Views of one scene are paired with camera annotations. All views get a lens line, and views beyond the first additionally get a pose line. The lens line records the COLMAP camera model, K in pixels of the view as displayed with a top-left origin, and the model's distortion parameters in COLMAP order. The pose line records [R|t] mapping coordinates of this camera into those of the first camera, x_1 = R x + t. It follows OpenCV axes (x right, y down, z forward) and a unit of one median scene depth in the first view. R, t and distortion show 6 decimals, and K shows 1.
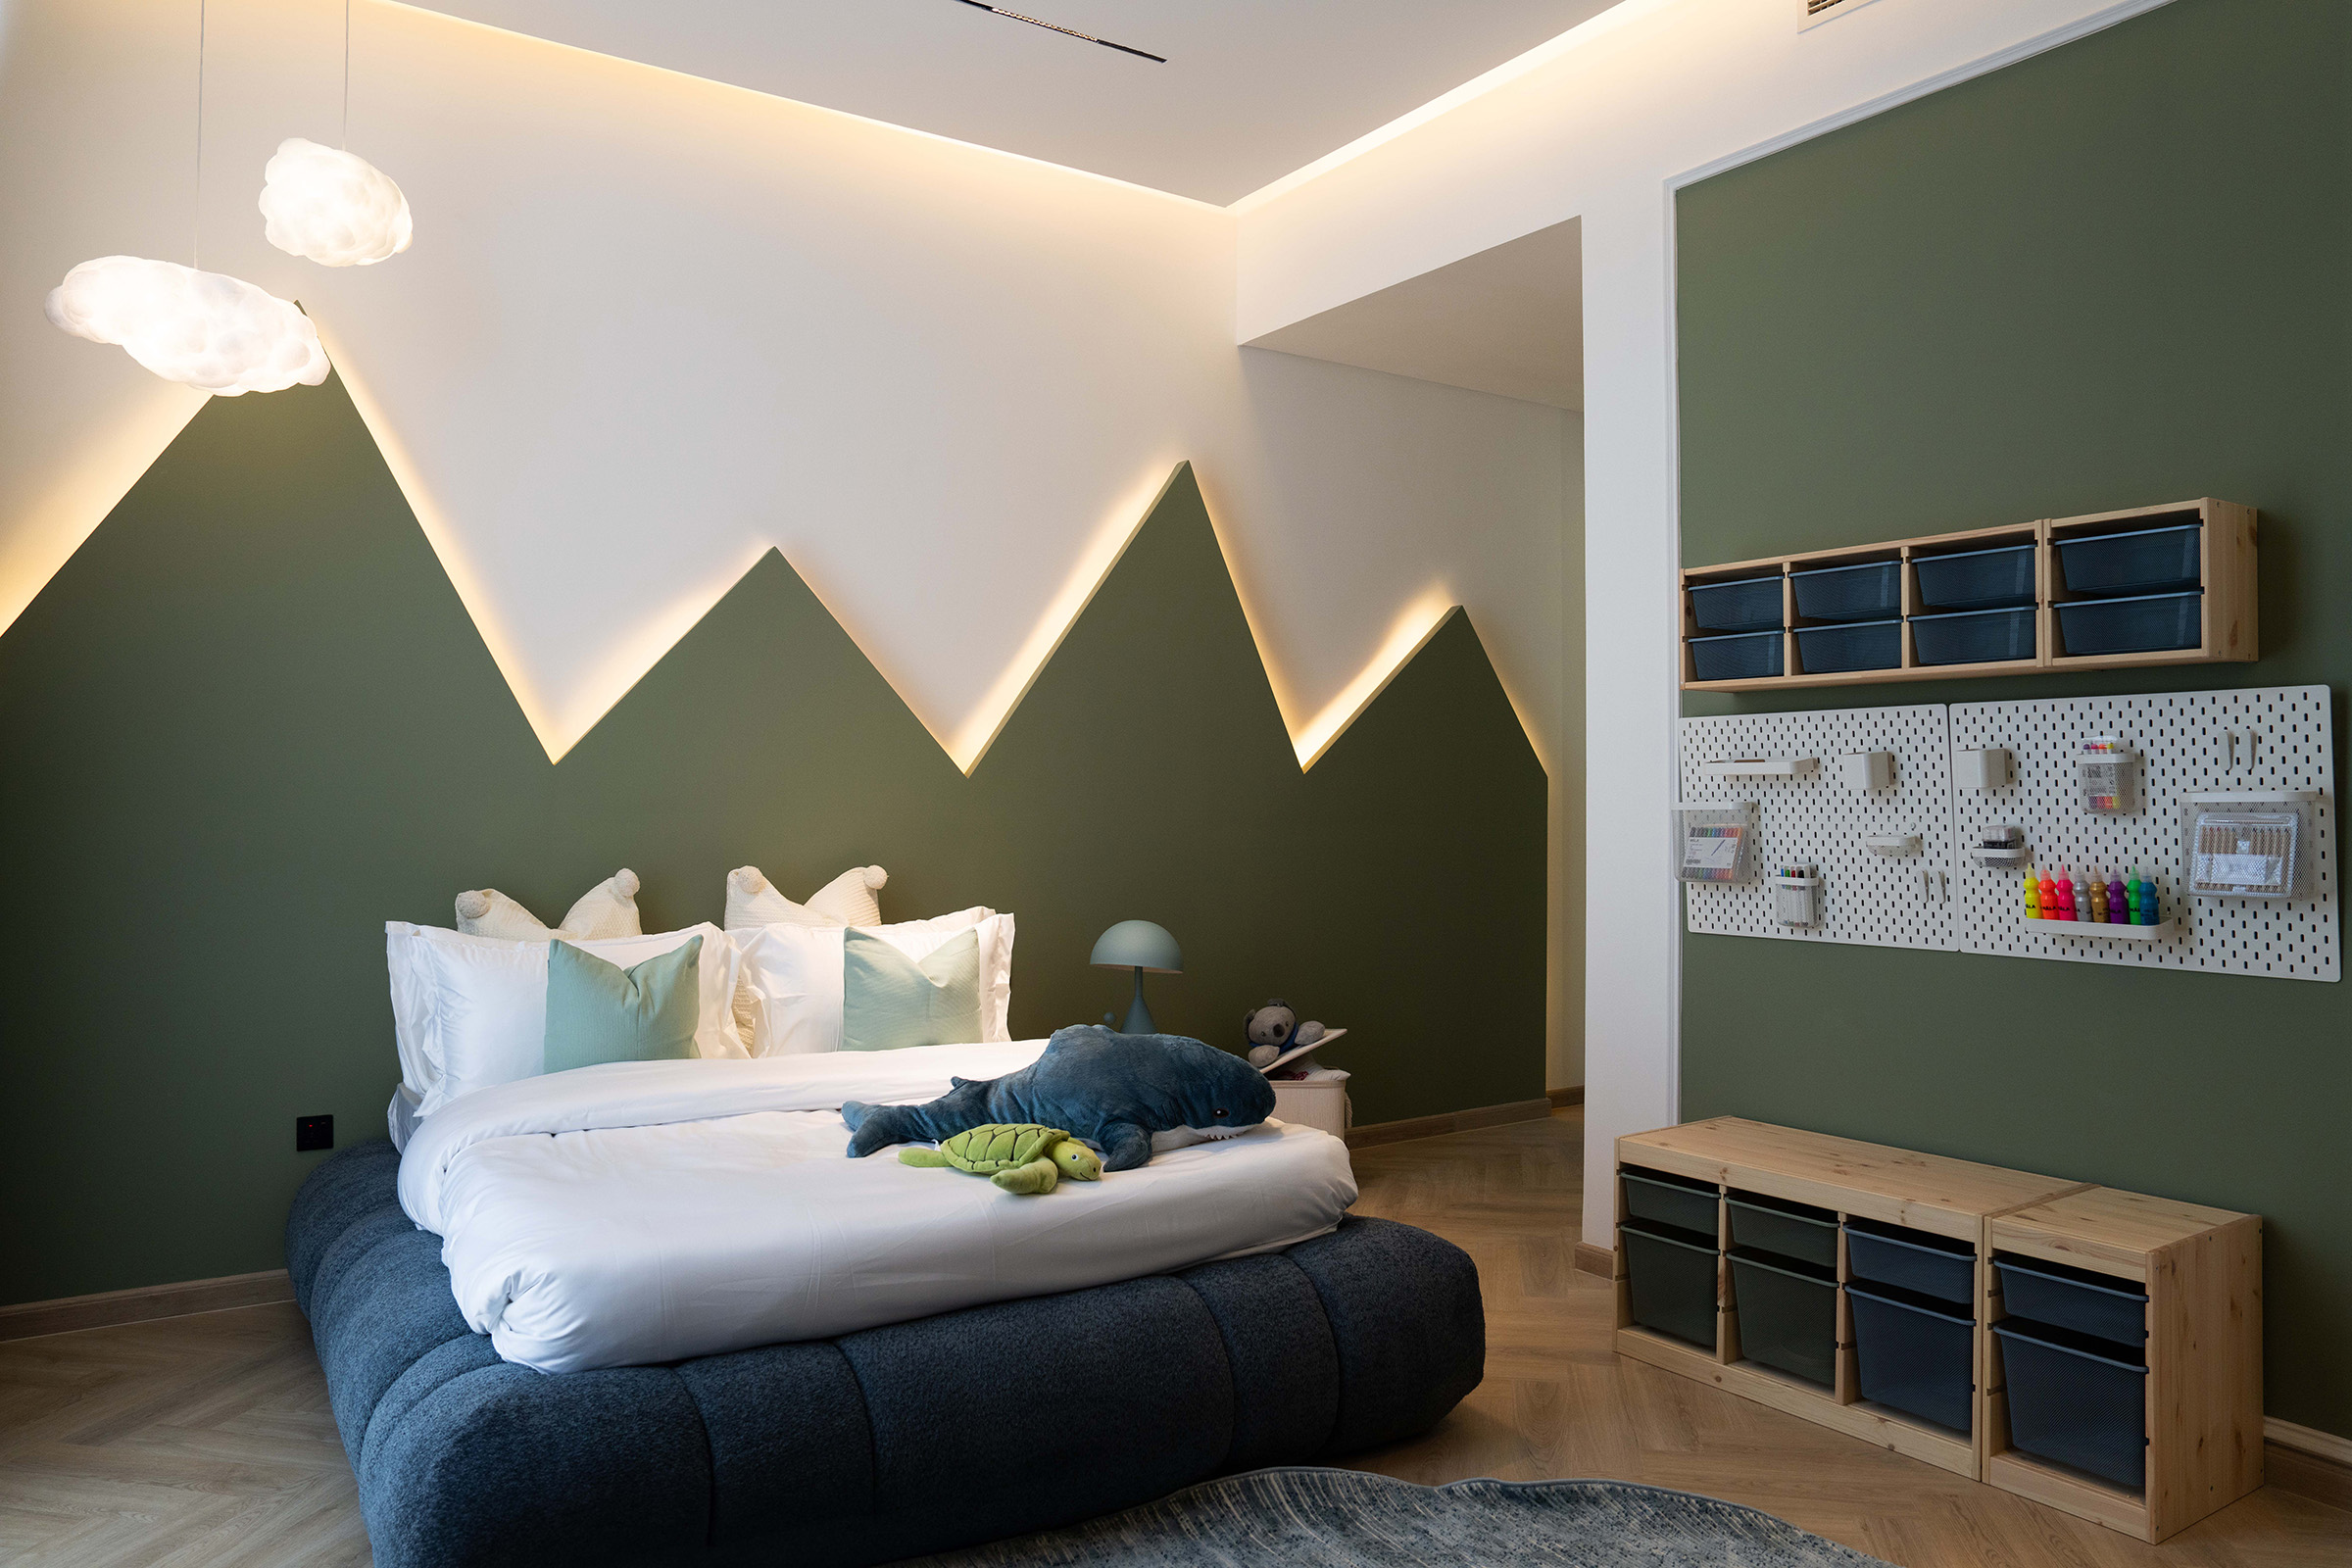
lens RADIAL K [[1705.0, 0, 1187.6], [0, 1705.0, 780.0], [0, 0, 1]] dist [-0.149986, 0.159201]
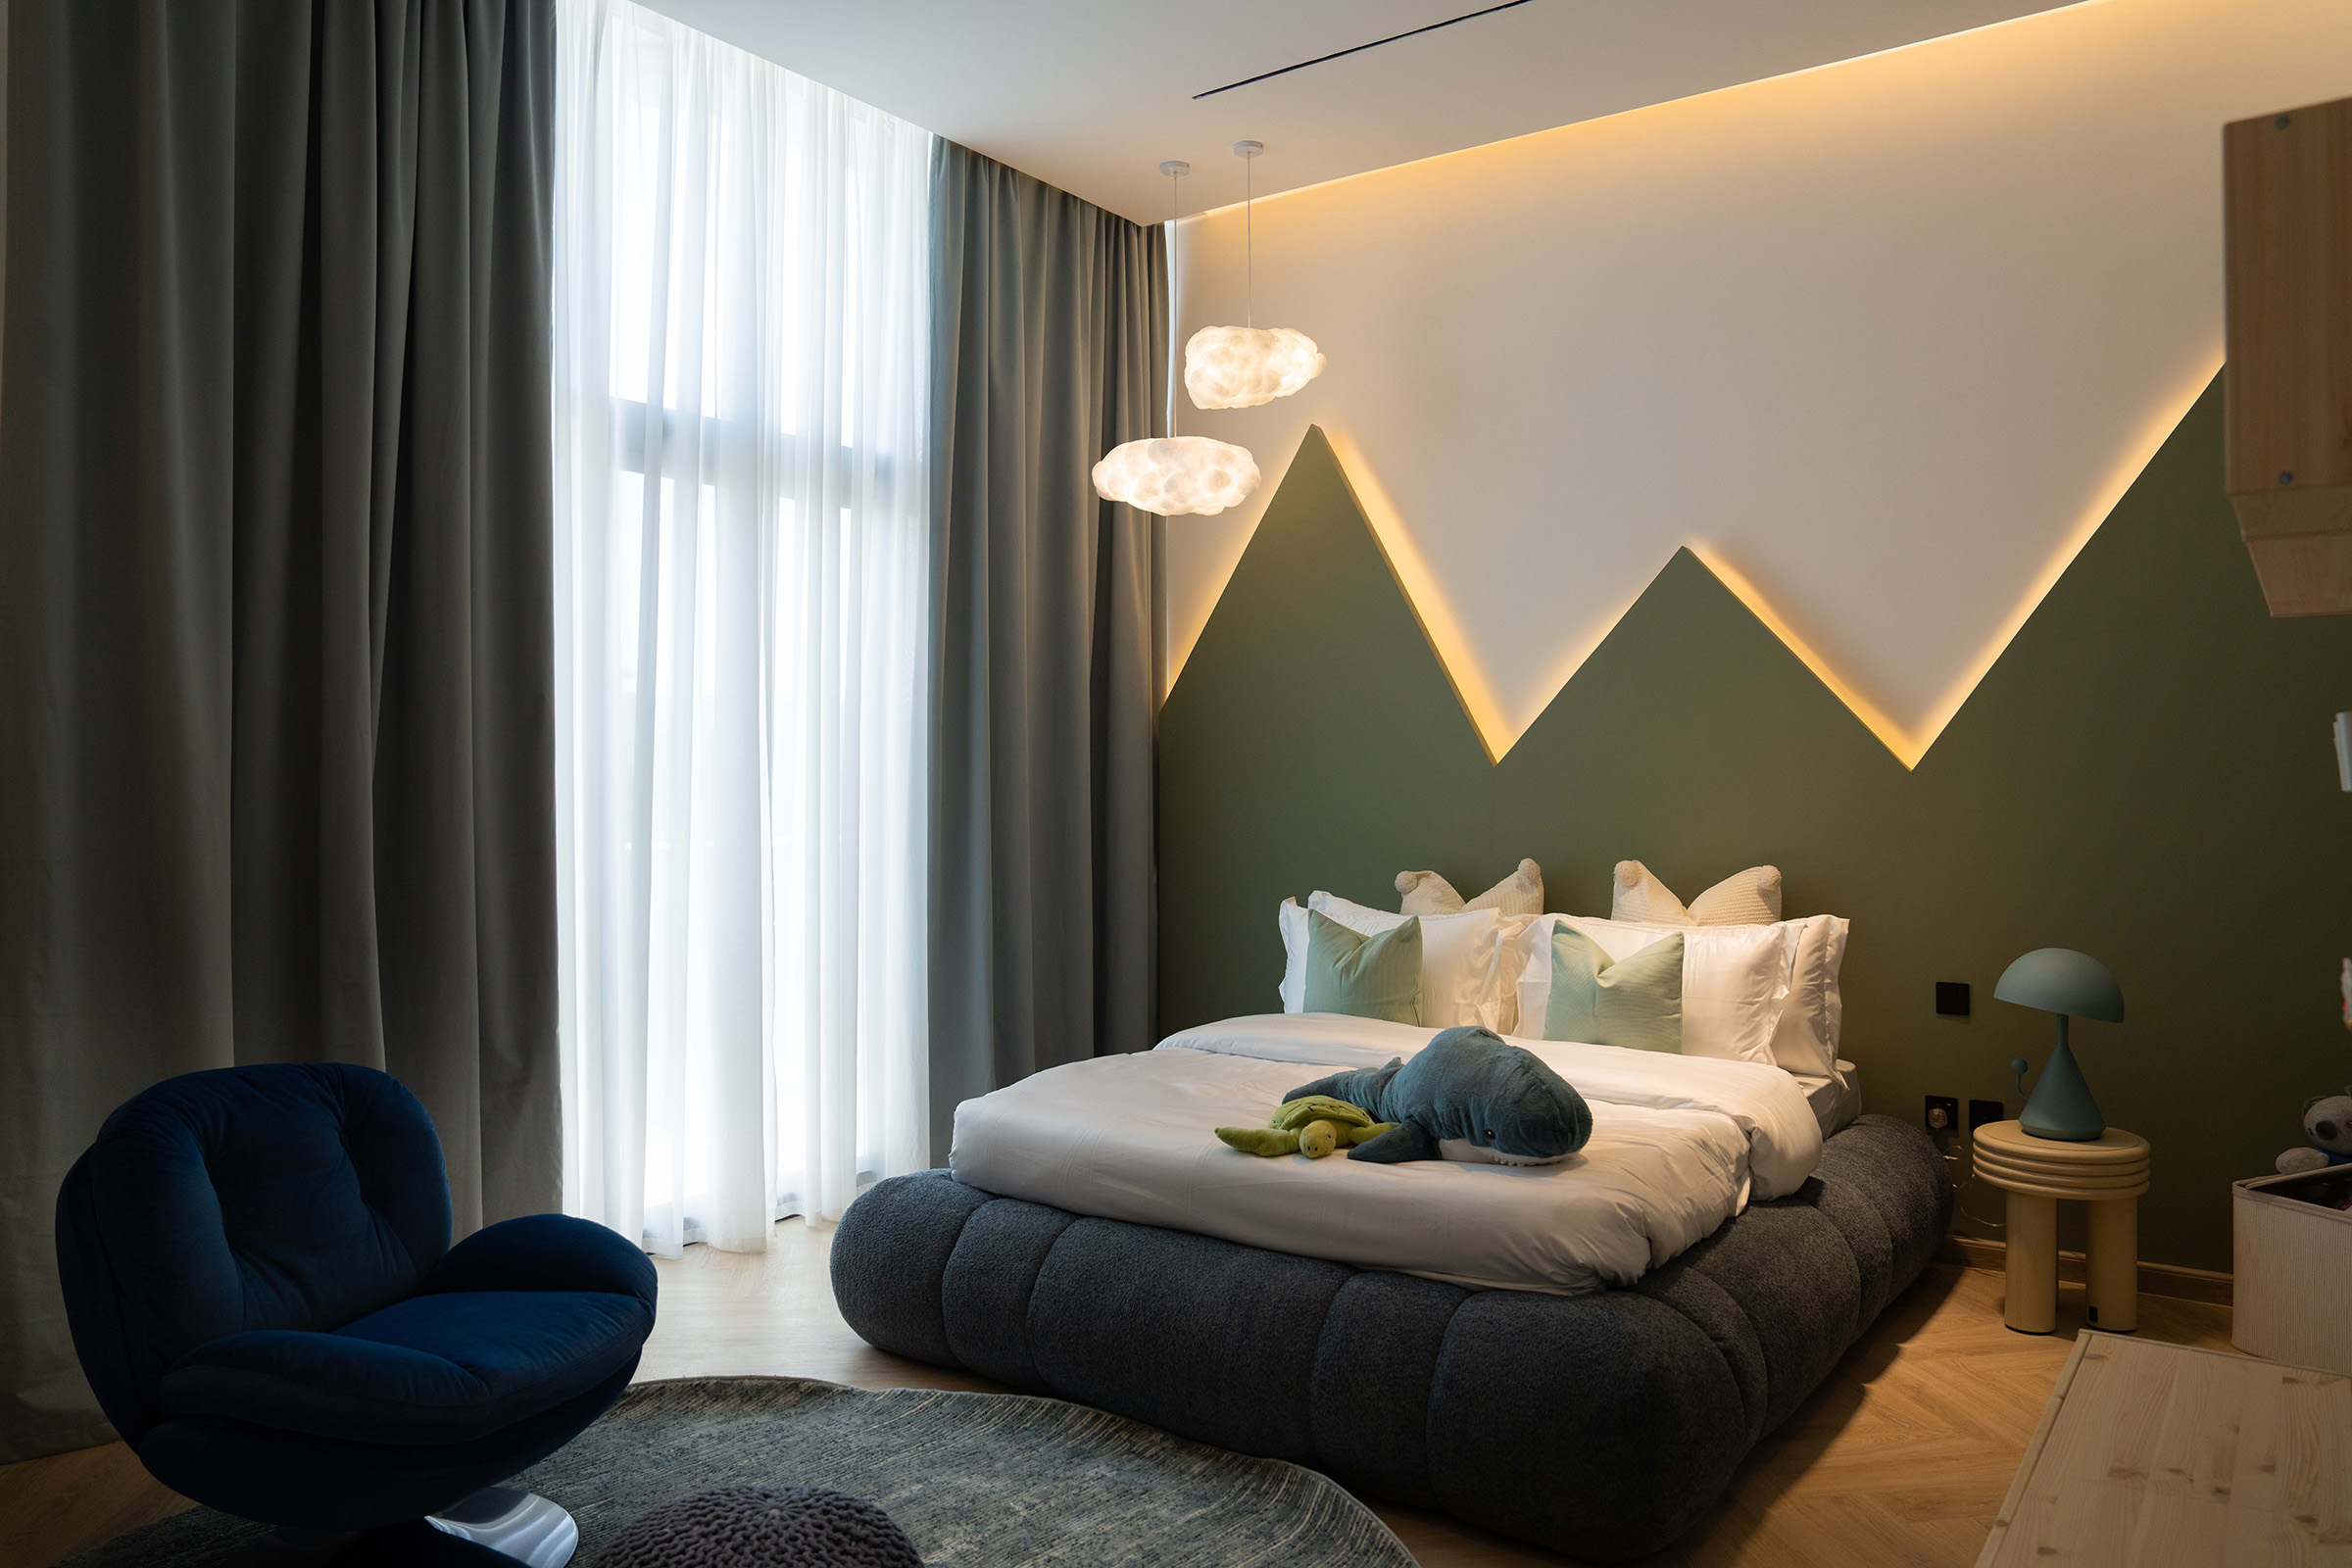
lens RADIAL K [[1705.0, 0, 1187.6], [0, 1705.0, 780.0], [0, 0, 1]] dist [-0.149986, 0.159201]
pose [[0.310279, -0.002815, -0.950641, 0.532162], [0.011413, 0.999935, 0.000764, -0.002553], [0.950577, -0.011086, 0.310291, 0.338600]]
